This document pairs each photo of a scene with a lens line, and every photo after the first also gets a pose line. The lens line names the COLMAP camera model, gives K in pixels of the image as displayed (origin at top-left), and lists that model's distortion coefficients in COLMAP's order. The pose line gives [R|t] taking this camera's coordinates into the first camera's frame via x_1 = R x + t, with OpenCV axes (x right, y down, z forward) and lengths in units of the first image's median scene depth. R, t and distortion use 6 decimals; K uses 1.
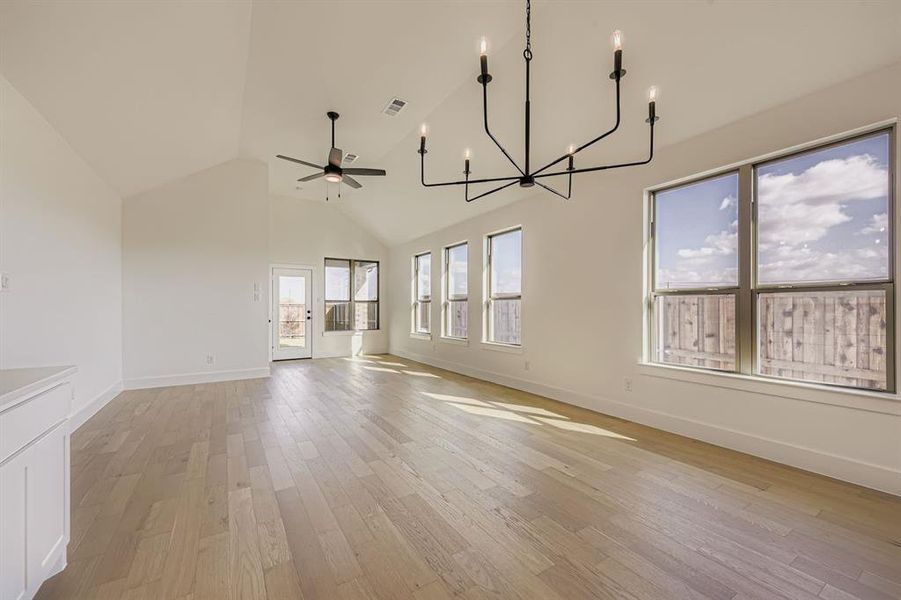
lens RADIAL K [[354.0, 0, 449.1], [0, 354.0, 305.8], [0, 0, 1]] dist [0.001593, -0.000153]
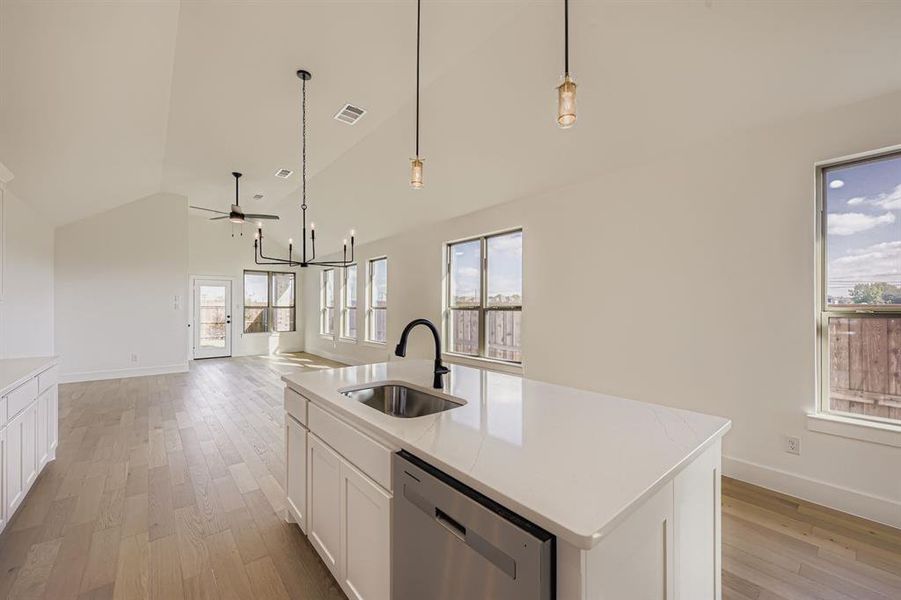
lens RADIAL K [[350.8, 0, 448.9], [0, 350.8, 303.5], [0, 0, 1]] dist [0.002237, -0.000014]
pose [[0.989924, 0.001144, 0.141594, 0.180488], [-0.000671, 0.999994, -0.003386, -0.026248], [-0.141597, 0.003257, 0.989919, -0.280427]]
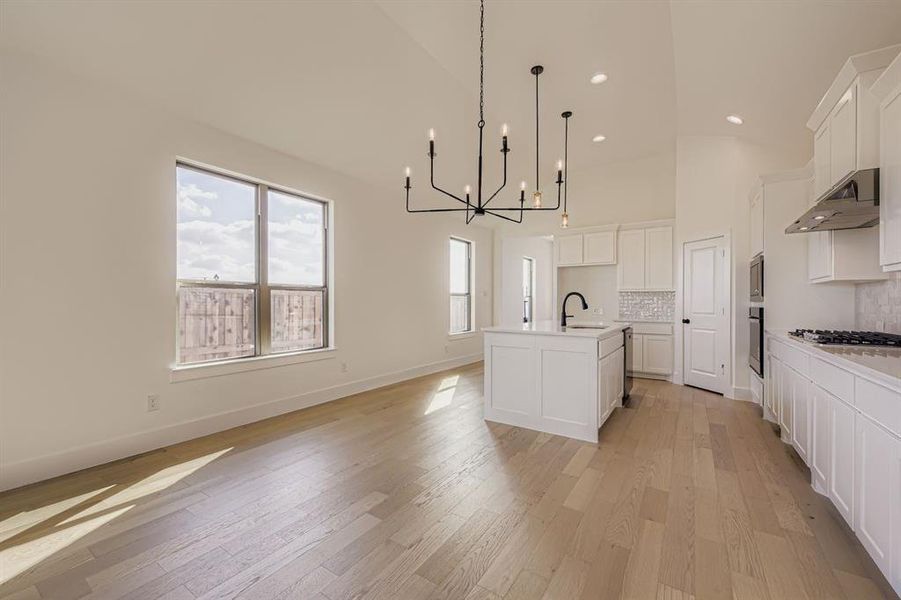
lens RADIAL K [[366.2, 0, 448.5], [0, 366.2, 300.0], [0, 0, 1]] dist [0.009045, -0.000117]
pose [[-0.407464, 0.002586, 0.913218, -0.246183], [-0.009016, 0.999936, -0.006855, 0.002571], [-0.913177, -0.011026, -0.407414, 0.394113]]
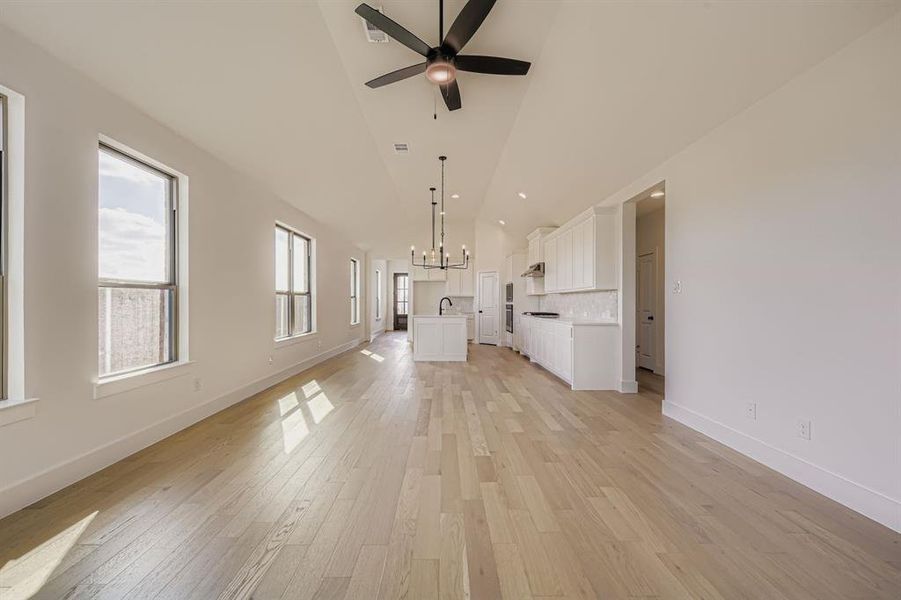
lens RADIAL K [[350.8, 0, 448.9], [0, 350.8, 303.5], [0, 0, 1]] dist [0.002237, -0.000014]
pose [[-0.851830, -0.003506, 0.523807, -0.403316], [-0.004464, 0.999990, -0.000566, 0.003633], [-0.523800, -0.002821, -0.851837, 0.938142]]
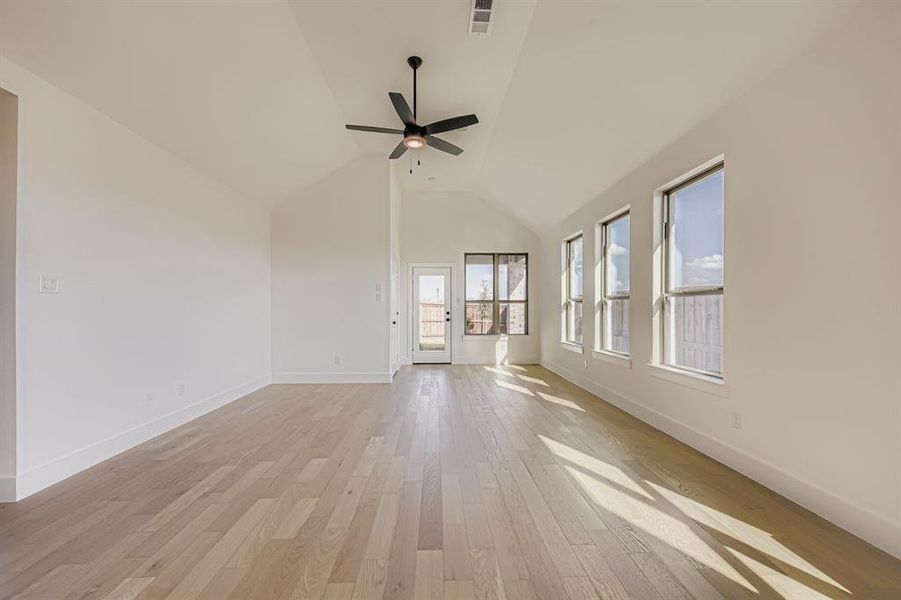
lens RADIAL K [[357.9, 0, 448.7], [0, 357.9, 307.5], [0, 0, 1]] dist [0.008155, -0.000329]
pose [[0.863681, -0.000889, -0.504038, 0.085388], [0.002122, 0.999996, 0.001872, 0.000634], [0.504034, -0.002687, 0.863680, 0.228222]]
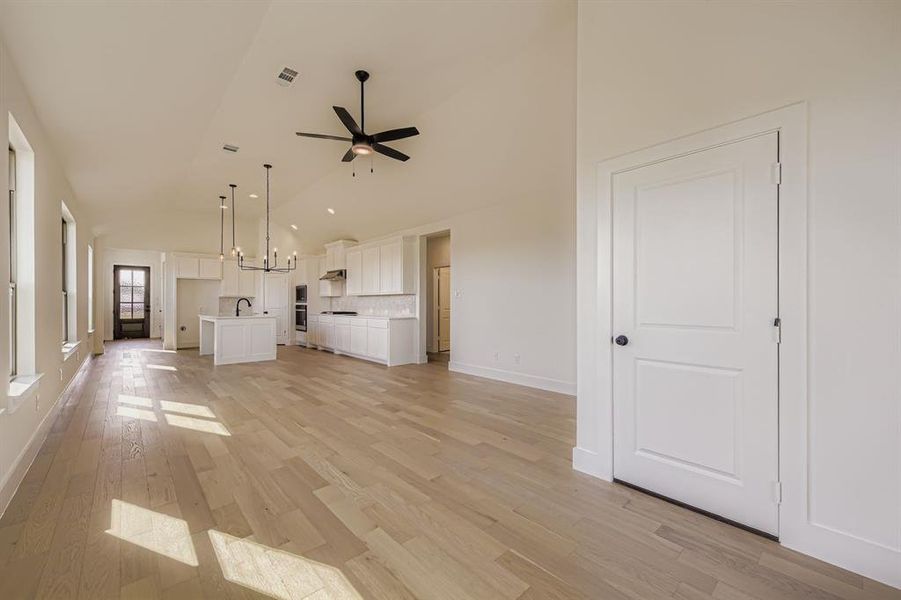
lens RADIAL K [[355.4, 0, 448.0], [0, 355.4, 300.3], [0, 0, 1]] dist [0.006787, -0.000569]
pose [[-0.985561, -0.001831, -0.169311, -0.245868], [0.000496, 0.999906, -0.013704, 0.006568], [0.169320, -0.013590, -0.985467, 1.191975]]
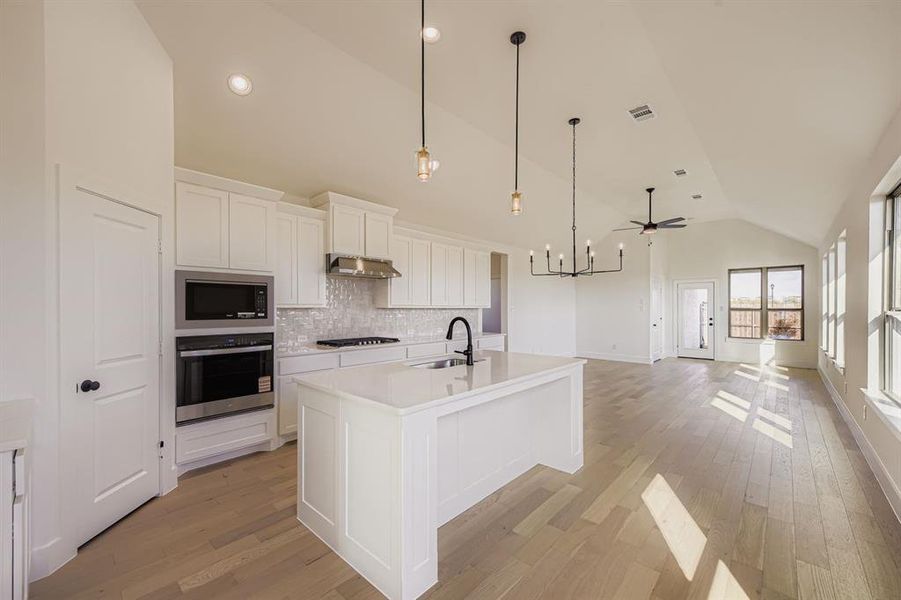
lens RADIAL K [[357.9, 0, 448.7], [0, 357.9, 307.5], [0, 0, 1]] dist [0.008155, -0.000329]
pose [[0.255053, -0.003567, -0.966921, 0.592867], [0.005237, 0.999984, -0.002308, -0.025798], [0.966913, -0.004476, 0.255067, -0.136630]]
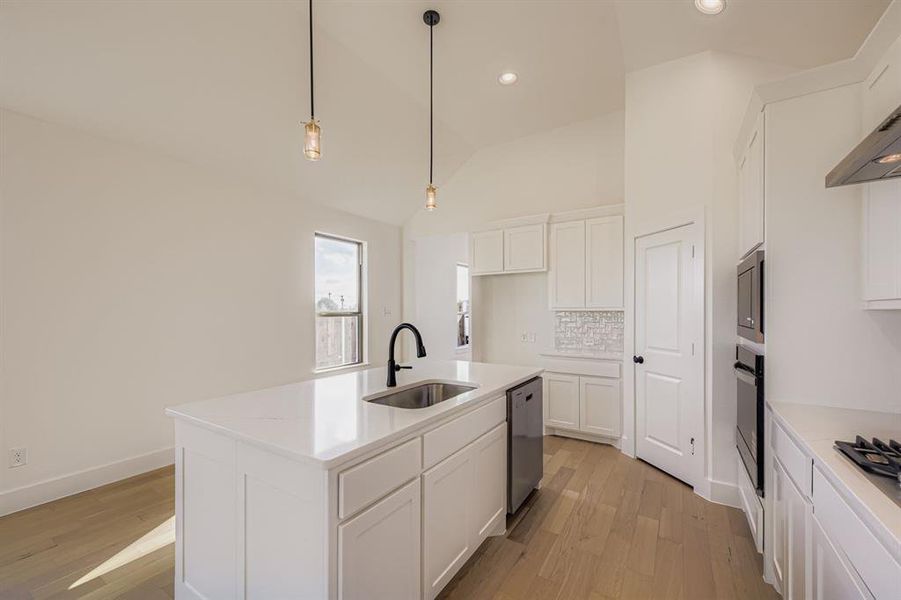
lens RADIAL K [[355.7, 0, 448.8], [0, 355.7, 309.4], [0, 0, 1]] dist [0.001502, -0.000043]
pose [[-0.413891, 0.002173, 0.910324, -0.081401], [-0.004337, 0.999981, -0.004359, -0.026051], [-0.910316, -0.005752, -0.413874, 0.067574]]
